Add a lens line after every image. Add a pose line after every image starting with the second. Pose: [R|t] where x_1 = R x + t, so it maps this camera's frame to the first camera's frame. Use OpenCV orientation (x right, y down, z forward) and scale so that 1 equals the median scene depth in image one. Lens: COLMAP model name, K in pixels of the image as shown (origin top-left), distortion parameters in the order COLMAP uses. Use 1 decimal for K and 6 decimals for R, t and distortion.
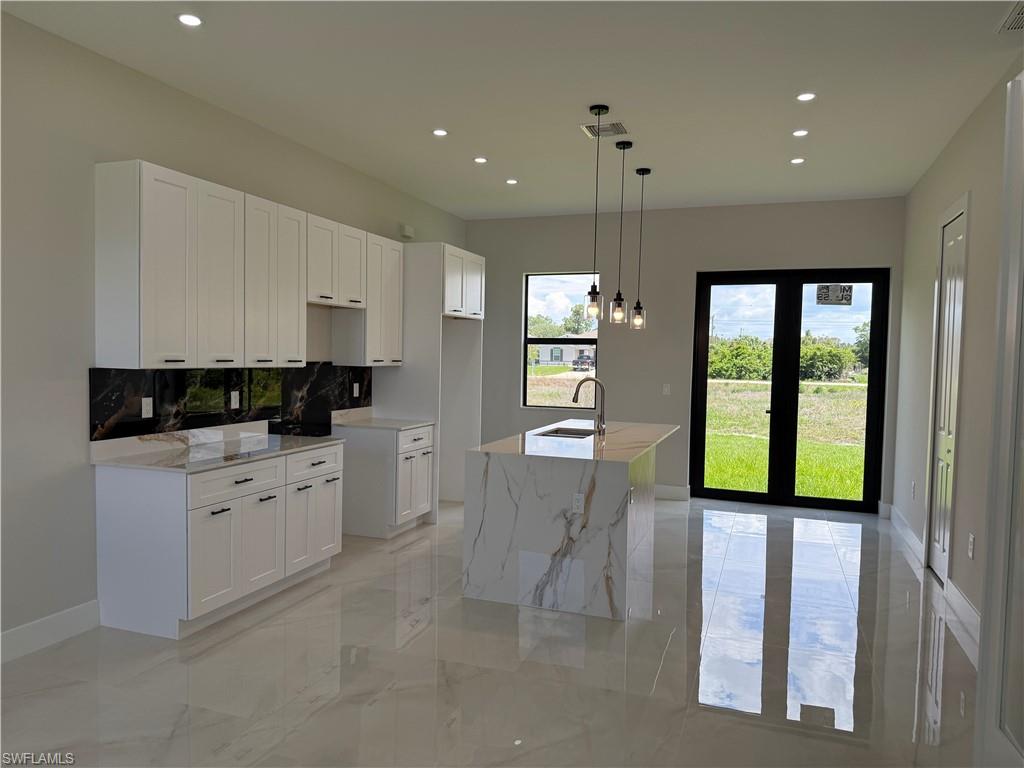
lens RADIAL K [[714.3, 0, 510.4], [0, 714.3, 389.1], [0, 0, 1]] dist [0.139711, -0.251781]
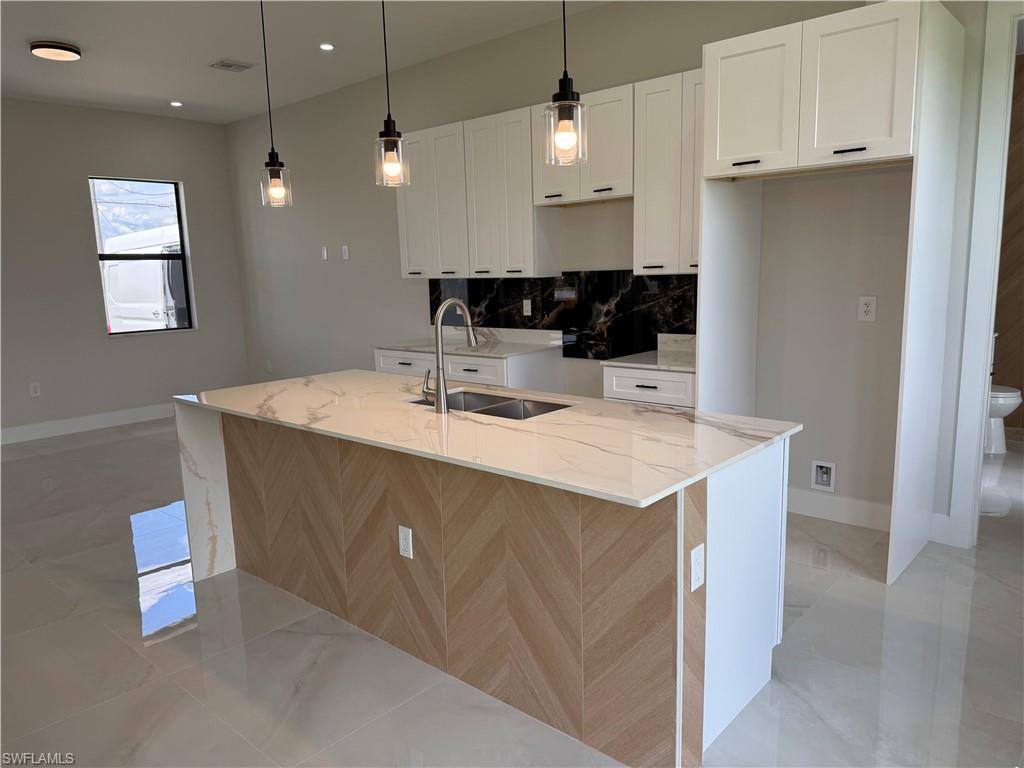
lens RADIAL K [[714.3, 0, 510.4], [0, 714.3, 389.1], [0, 0, 1]] dist [0.139711, -0.251781]
pose [[-0.370258, 0.146255, -0.917343, 0.585292], [-0.023844, 0.985706, 0.166778, -0.039482], [0.928623, 0.083624, -0.361478, 1.247055]]
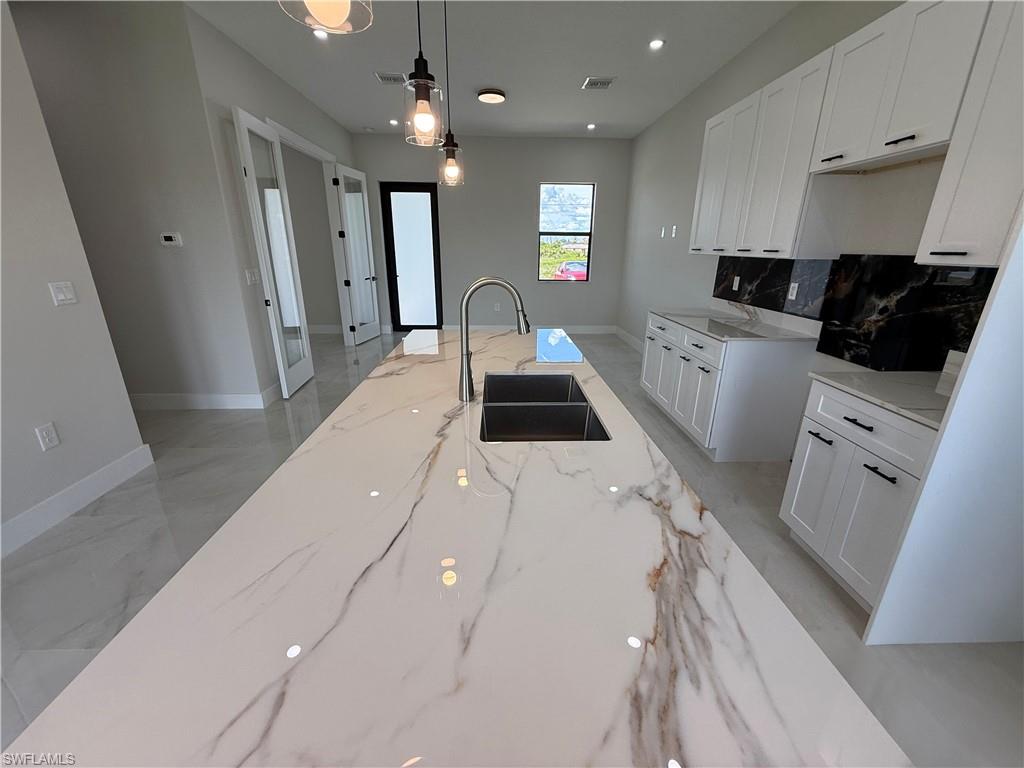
lens RADIAL K [[409.0, 0, 511.2], [0, 409.0, 383.3], [0, 0, 1]] dist [0.000699, 0.000185]
pose [[-0.925621, 0.094896, -0.366362, 0.203762], [-0.043602, 0.934866, 0.352313, -0.045988], [0.375932, 0.342082, -0.861194, 1.264940]]
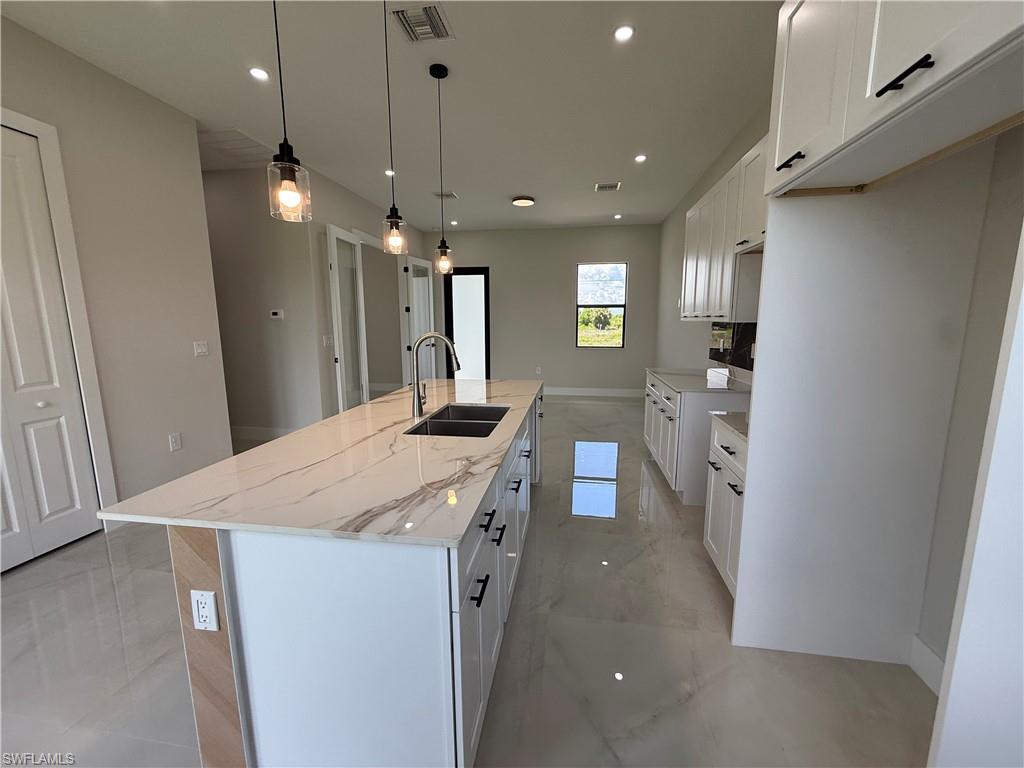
lens RADIAL K [[409.0, 0, 511.2], [0, 409.0, 383.3], [0, 0, 1]] dist [0.000699, 0.000185]
pose [[-0.981044, 0.014047, -0.193276, 0.117298], [-0.024754, 0.980114, 0.196885, -0.048320], [0.192198, 0.197937, -0.961187, 1.414127]]
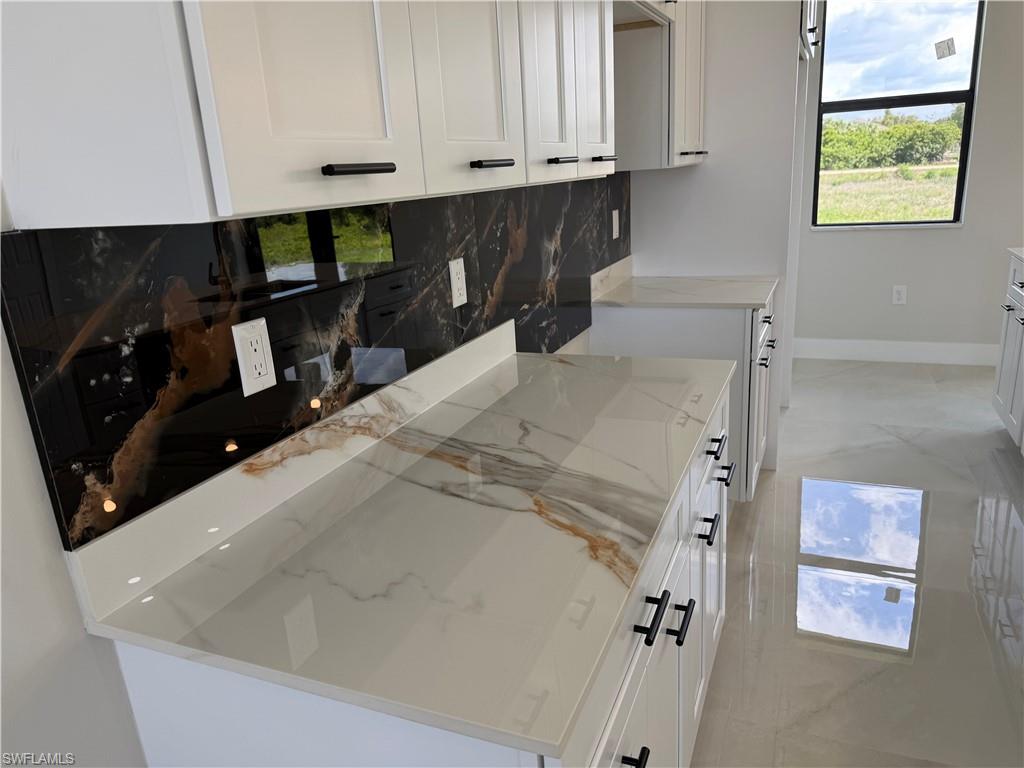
lens RADIAL K [[720.7, 0, 511.6], [0, 720.7, 397.1], [0, 0, 1]] dist [0.077042, -0.119553]
pose [[0.995229, -0.062684, -0.074763, -0.295959], [0.079664, 0.964495, 0.251798, -0.017547], [0.056325, -0.256553, 0.964888, 0.568412]]
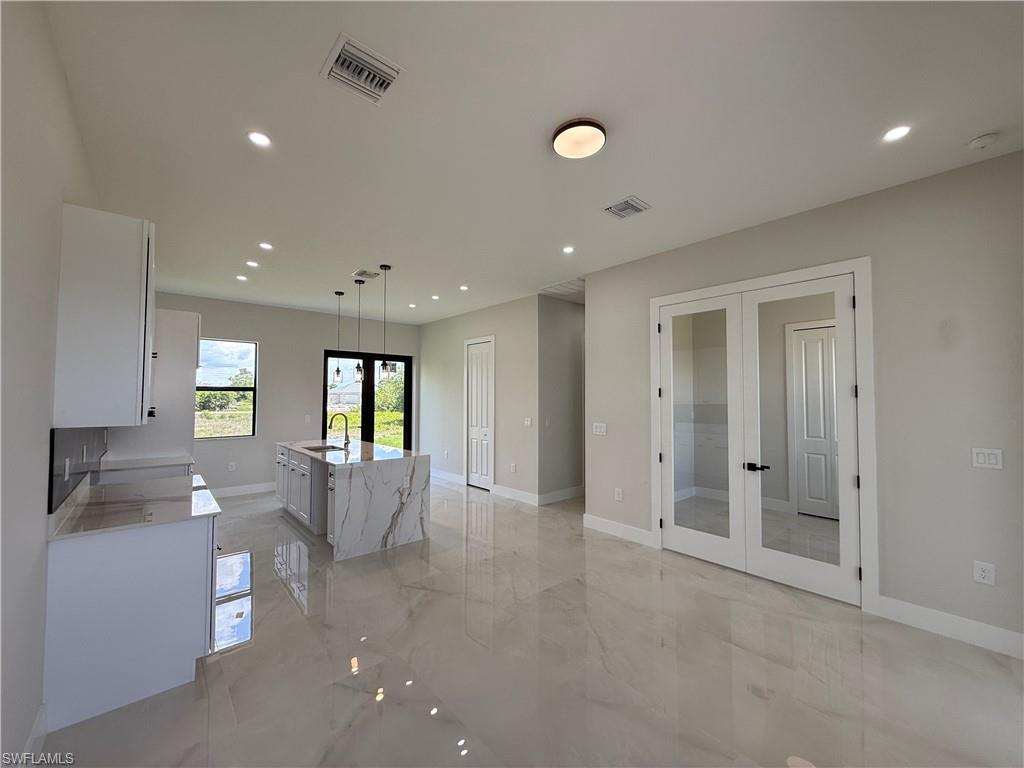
lens RADIAL K [[409.0, 0, 511.2], [0, 409.0, 383.3], [0, 0, 1]] dist [0.000699, 0.000185]
pose [[0.483090, 0.011974, 0.875489, -0.530053], [0.050345, 0.997872, -0.041428, -0.025731], [-0.874122, 0.064090, 0.481459, 0.199771]]
